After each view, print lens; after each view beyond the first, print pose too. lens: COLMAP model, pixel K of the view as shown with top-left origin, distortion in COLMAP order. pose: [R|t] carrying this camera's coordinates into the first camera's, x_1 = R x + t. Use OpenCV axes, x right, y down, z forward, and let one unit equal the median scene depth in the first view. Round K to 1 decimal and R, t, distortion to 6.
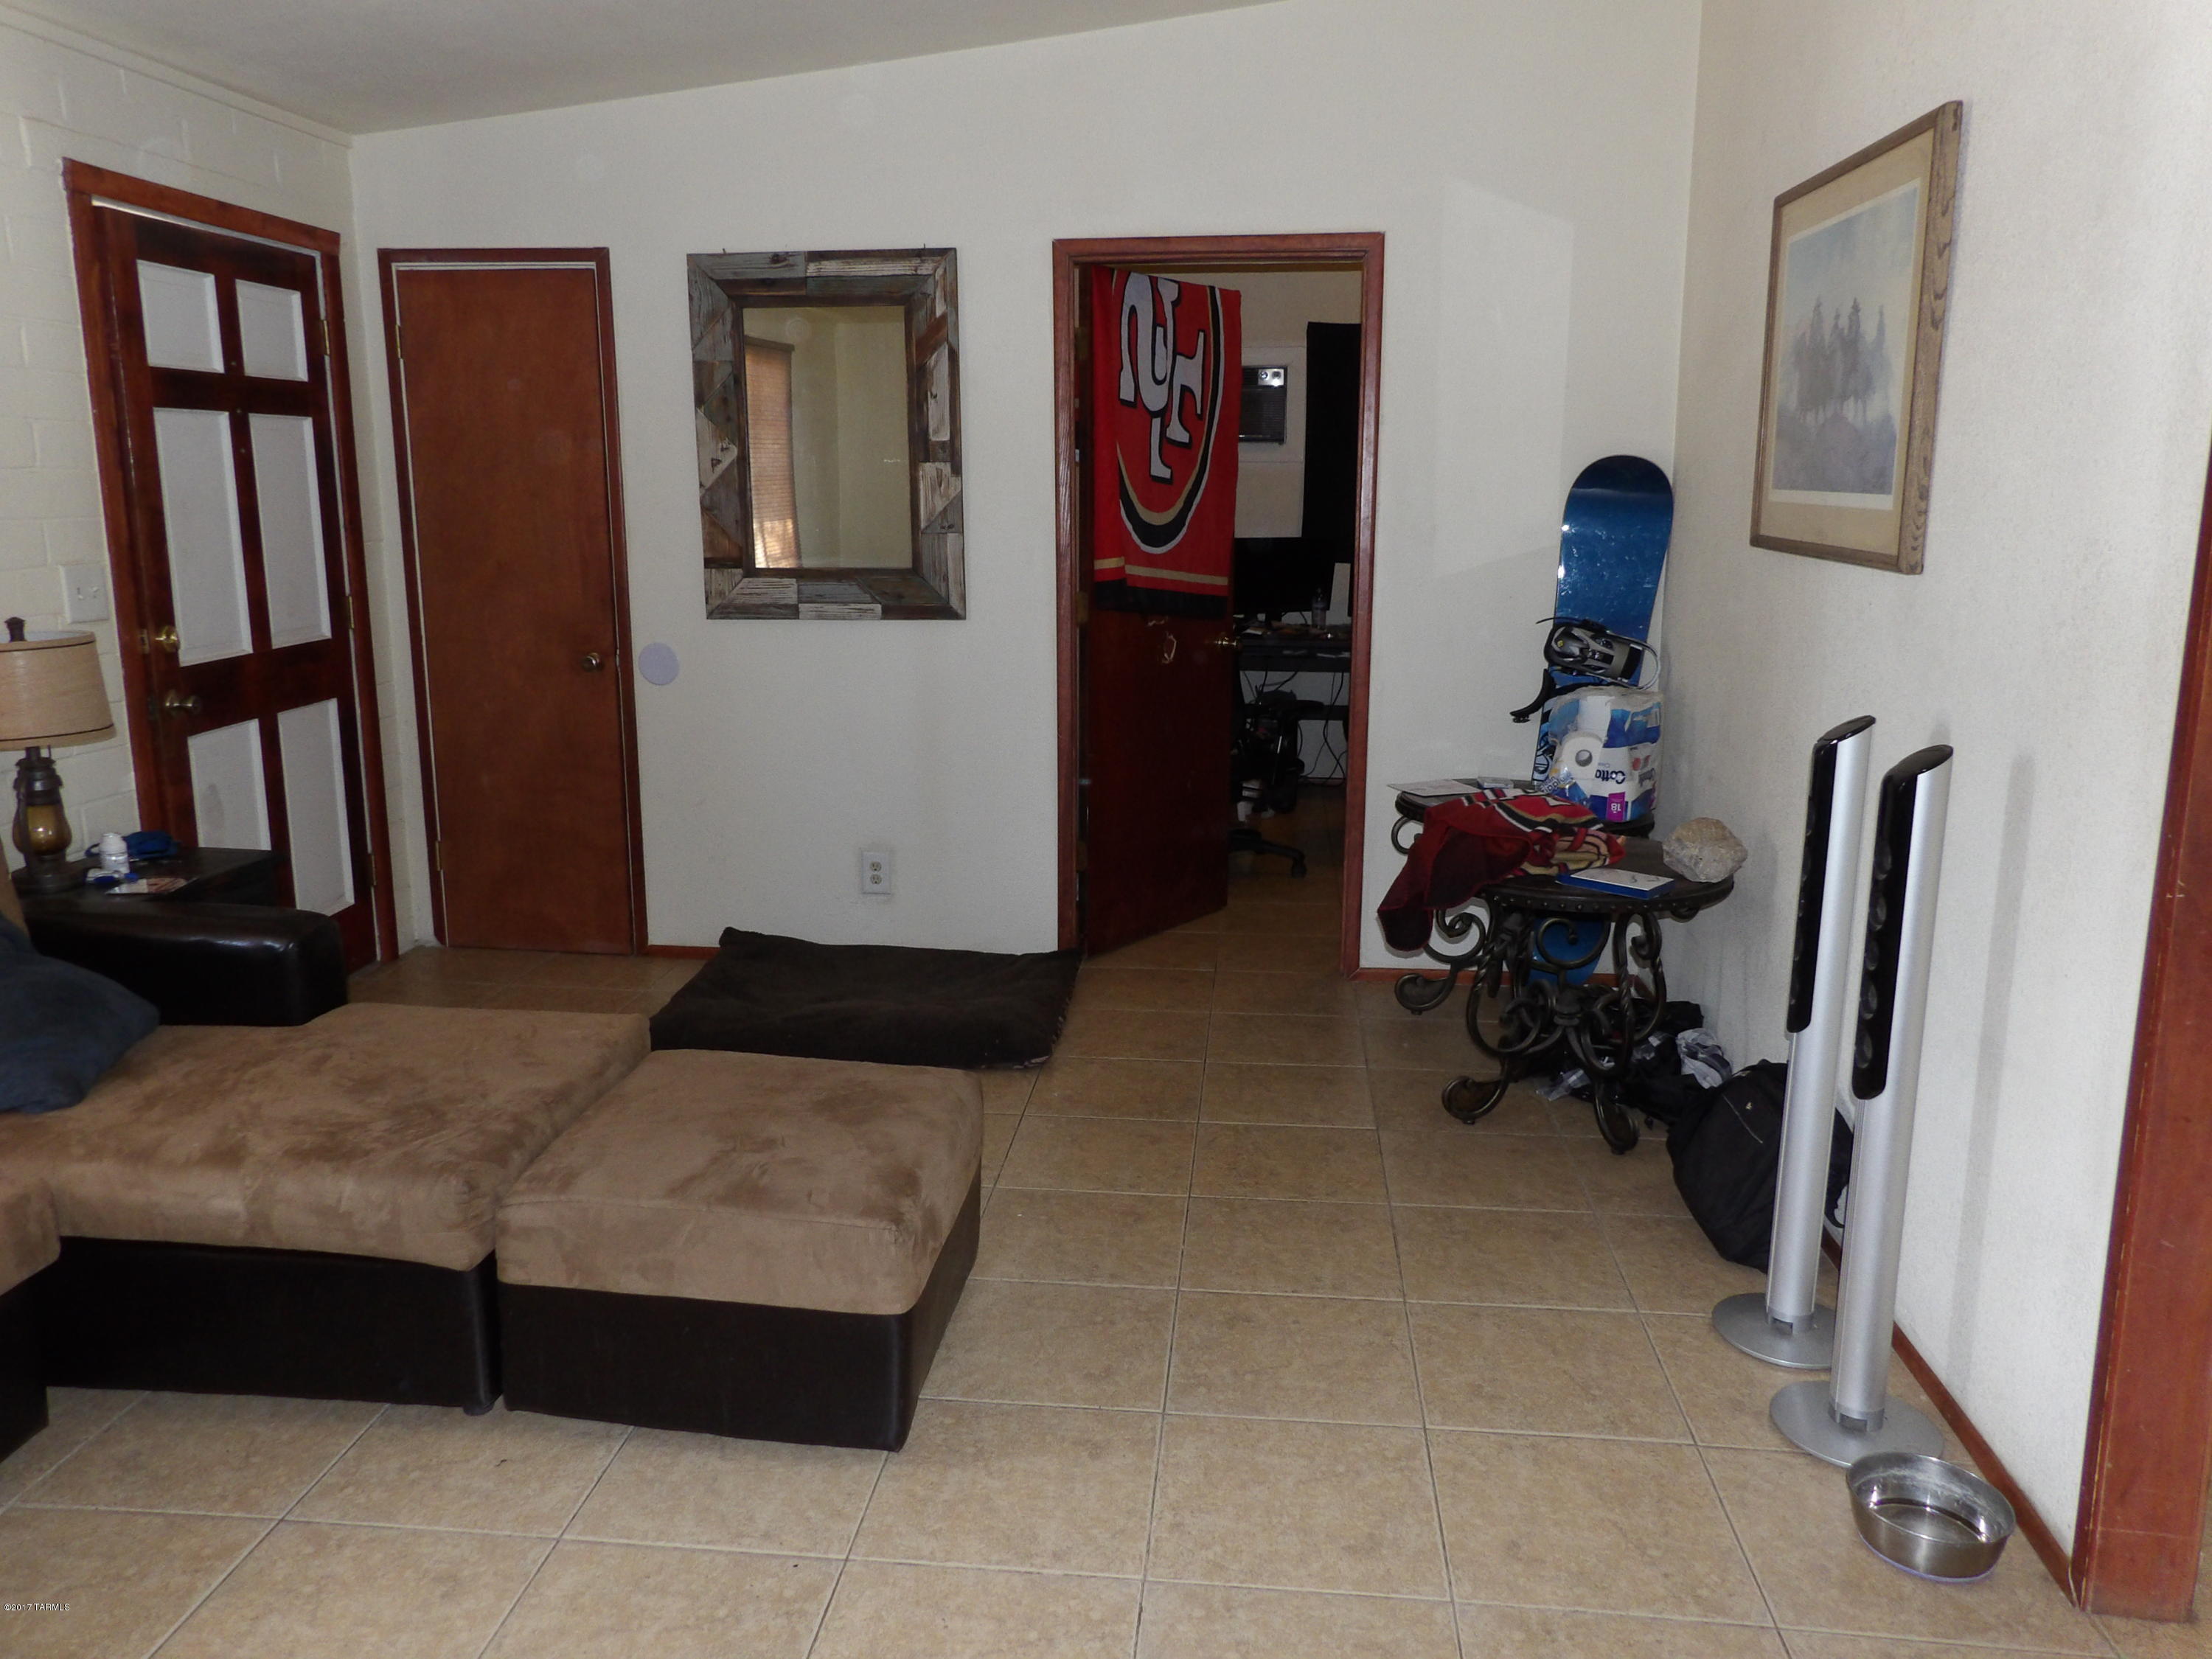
lens RADIAL K [[1647.5, 0, 1106.0], [0, 1647.5, 829.5], [0, 0, 1]] dist [0.005503, 0.010838]
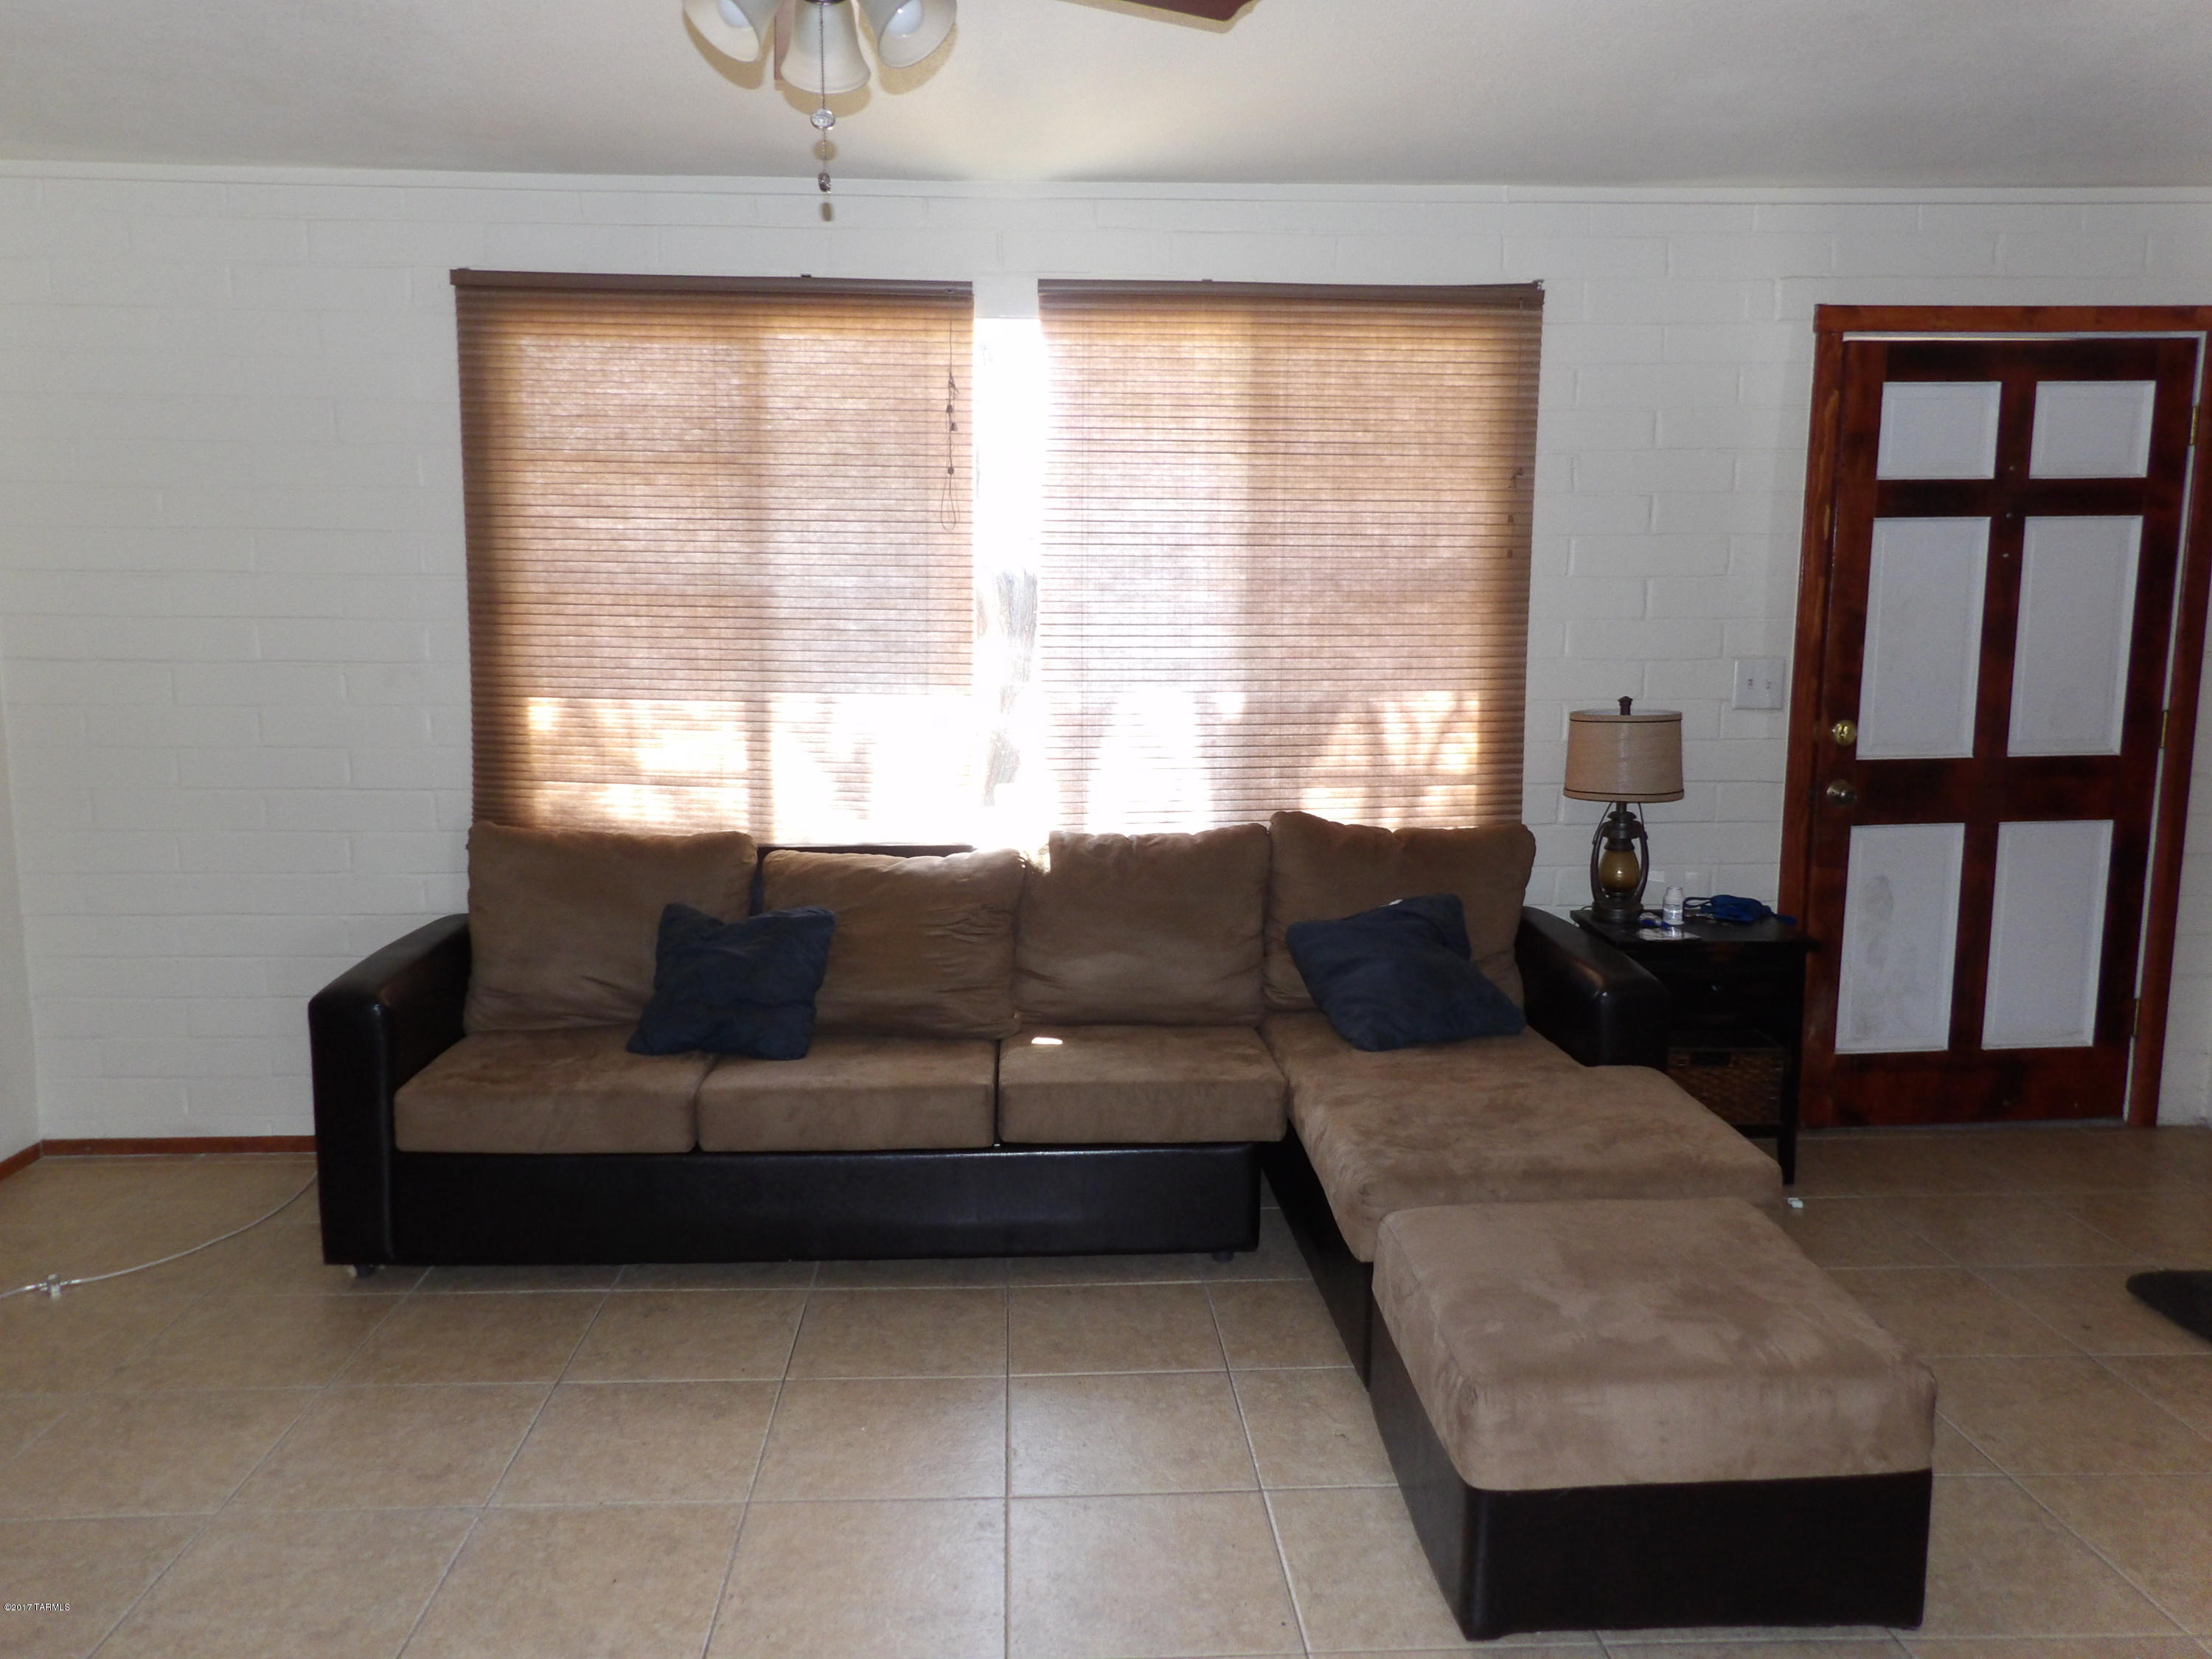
lens RADIAL K [[1676.5, 0, 1106.0], [0, 1676.5, 829.5], [0, 0, 1]] dist [0.050267, 0.003420]
pose [[0.165942, 0.137780, -0.976463, 0.462754], [-0.205088, 0.973363, 0.102489, -0.073714], [0.964573, 0.183254, 0.189779, 0.367952]]
